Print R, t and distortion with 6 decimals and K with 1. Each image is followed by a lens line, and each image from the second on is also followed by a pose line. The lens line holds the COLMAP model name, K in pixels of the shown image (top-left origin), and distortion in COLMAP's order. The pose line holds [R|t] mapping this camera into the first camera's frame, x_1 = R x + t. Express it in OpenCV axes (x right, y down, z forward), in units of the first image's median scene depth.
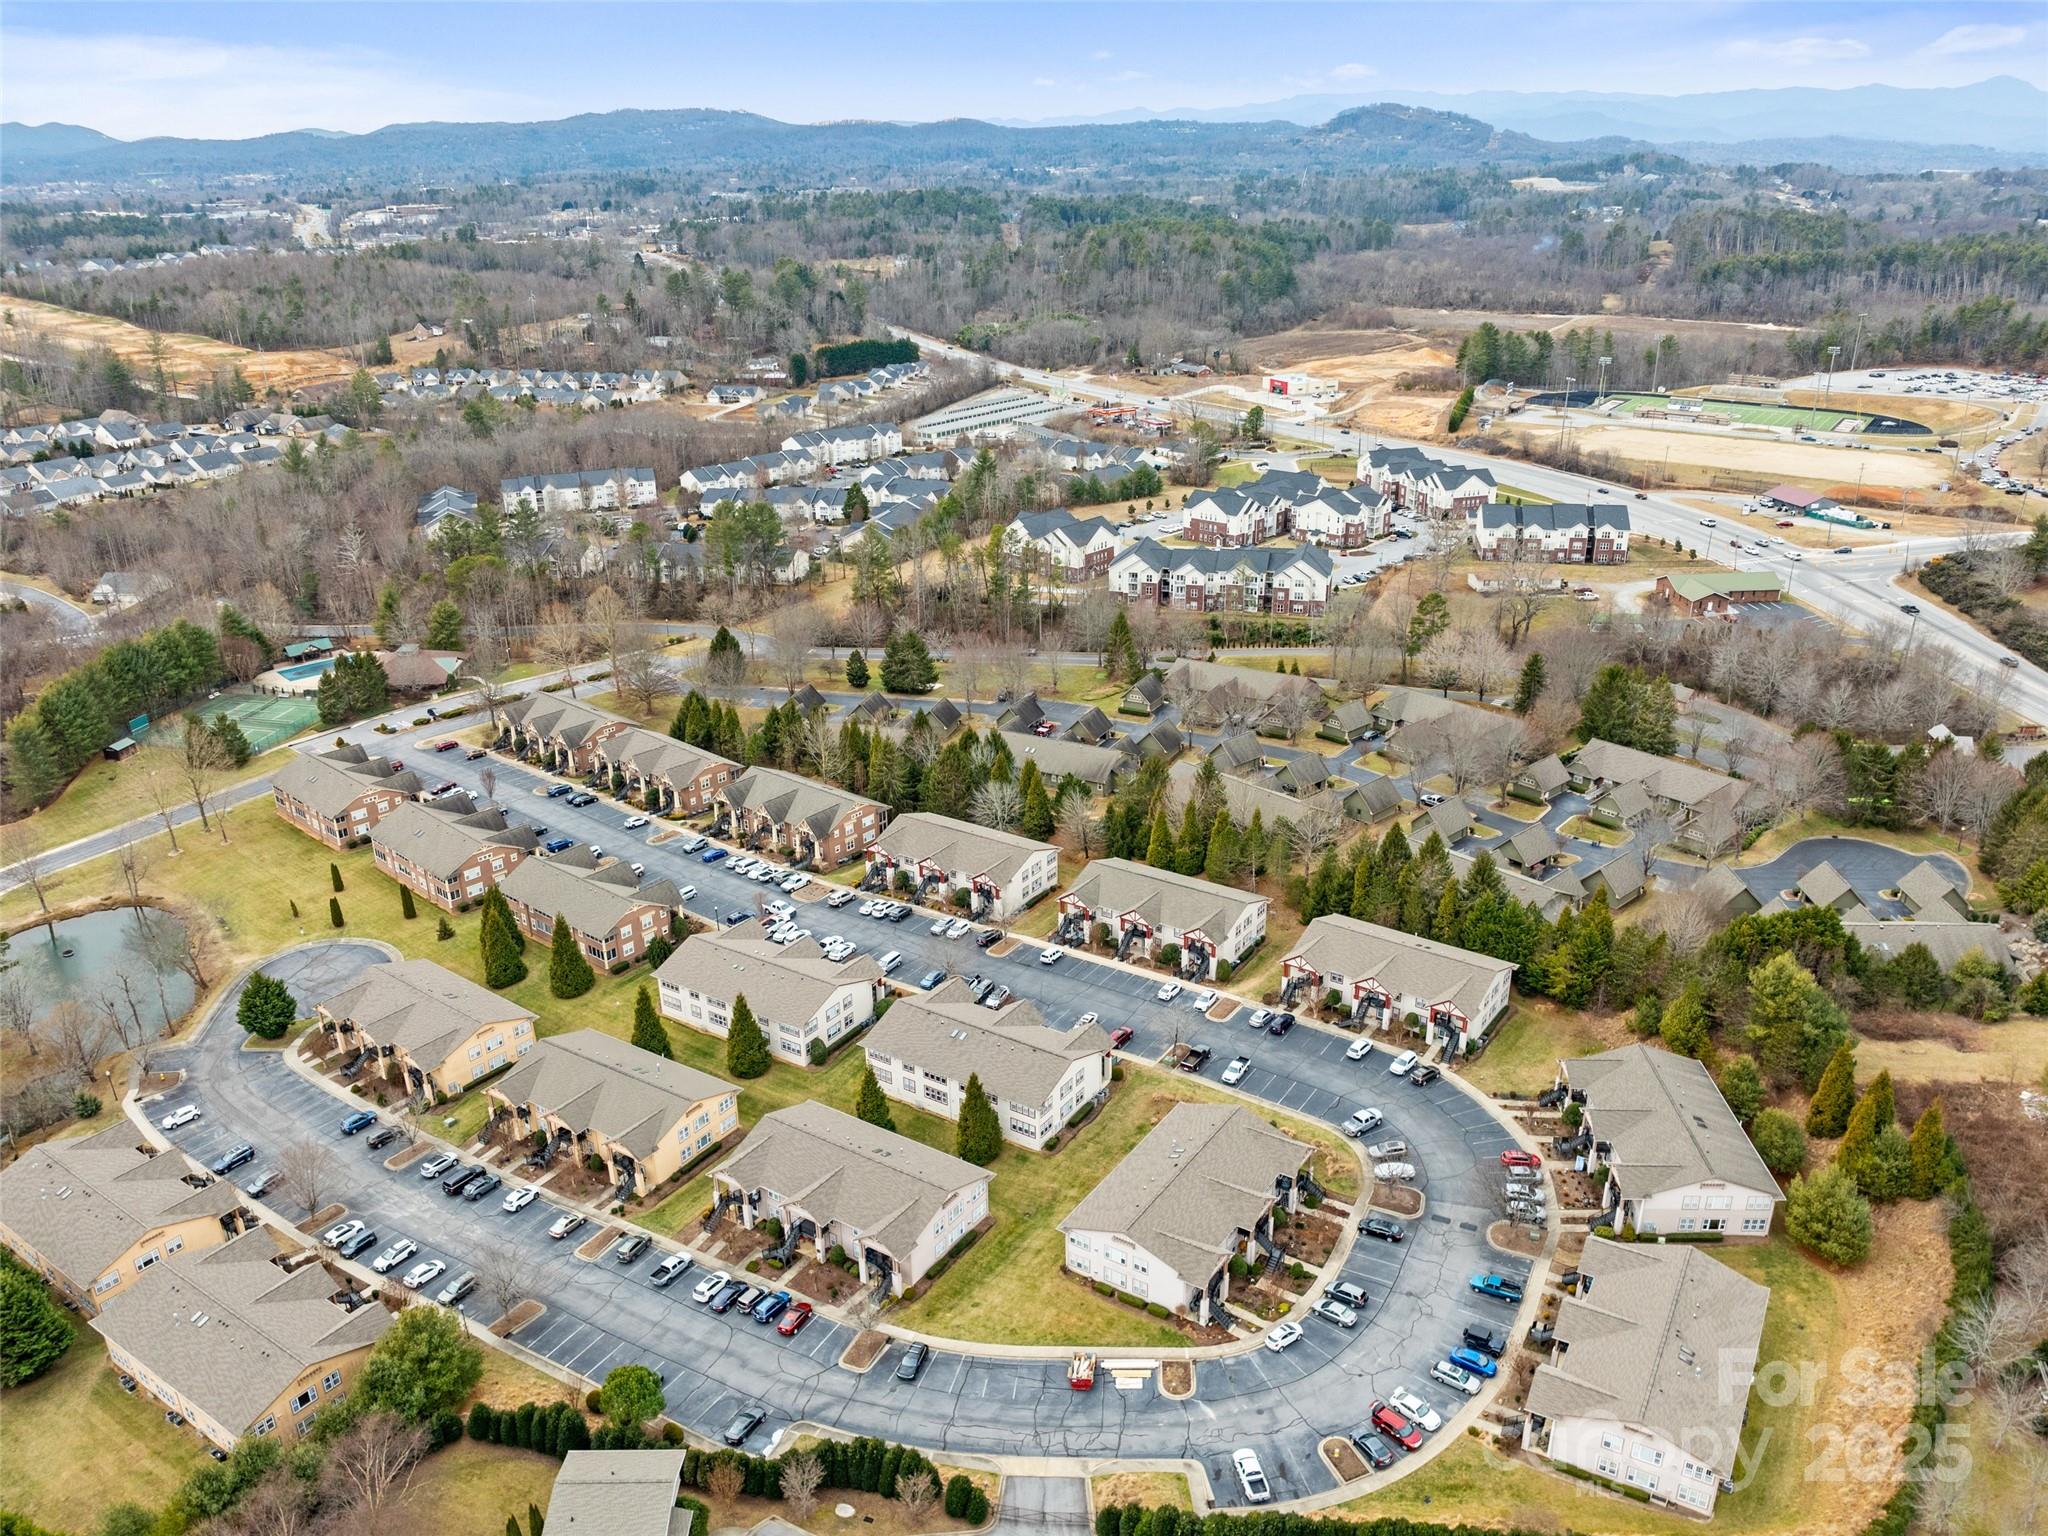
lens RADIAL K [[1457.5, 0, 1024.0], [0, 1457.5, 768.0], [0, 0, 1]] dist [-0.026997, -0.002208]
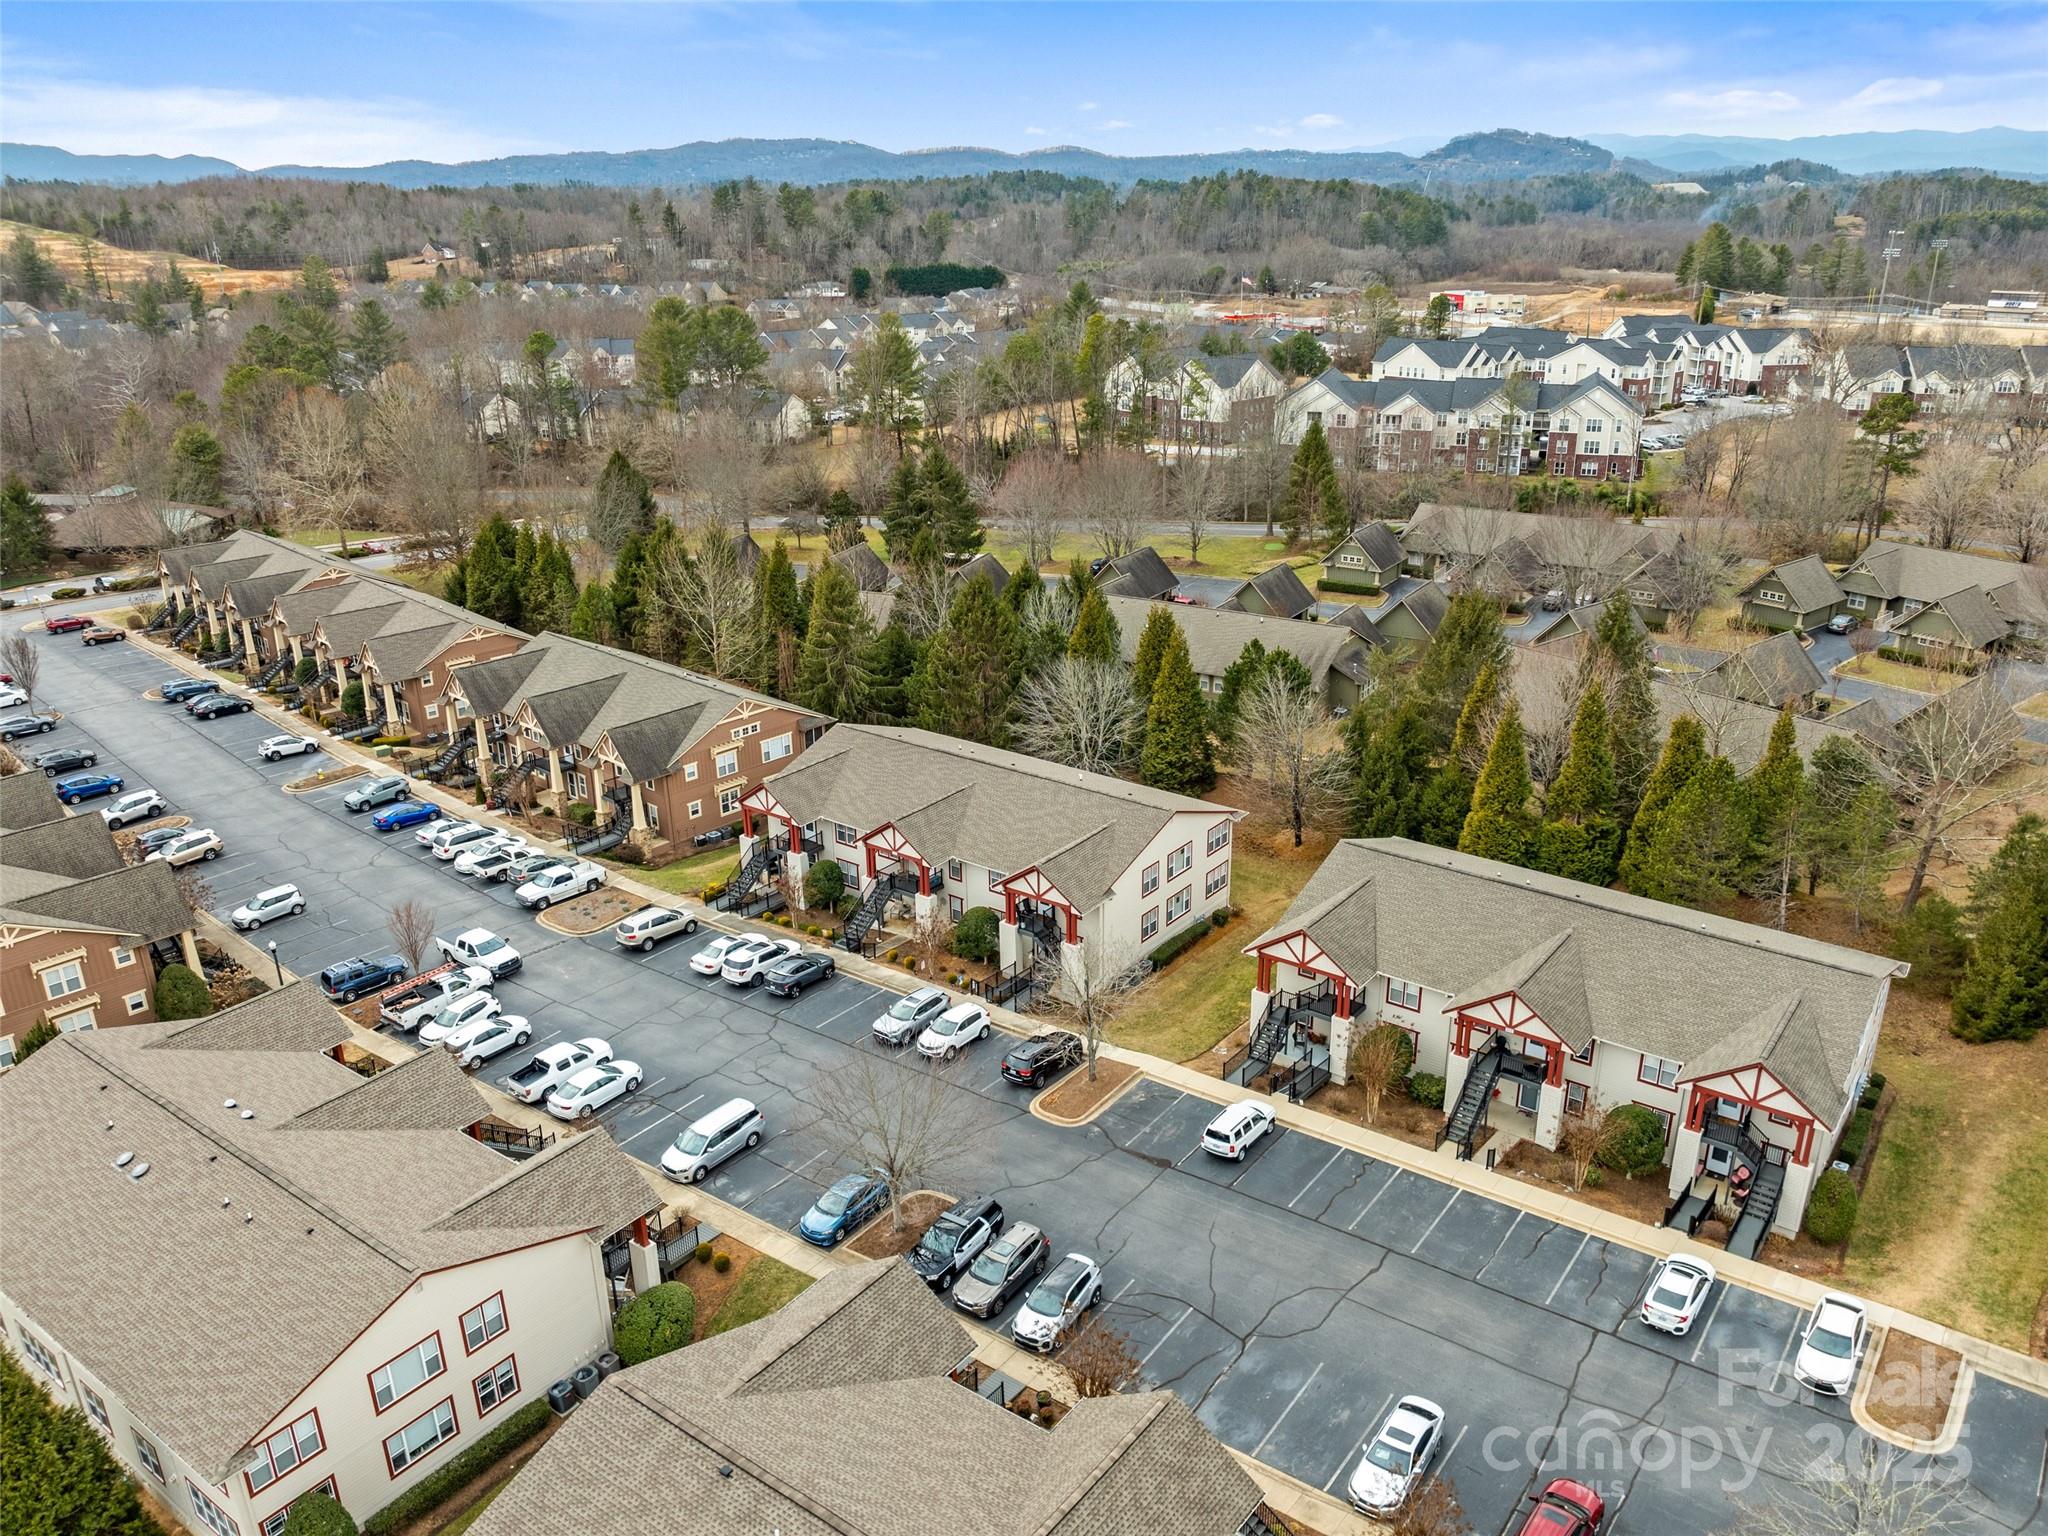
lens RADIAL K [[1457.5, 0, 1024.0], [0, 1457.5, 768.0], [0, 0, 1]] dist [-0.026997, -0.002208]
pose [[0.997619, 0.019860, -0.066040, -0.006751], [-0.021329, 0.999539, -0.021612, 0.051773], [0.065581, 0.022969, 0.997583, 0.601224]]
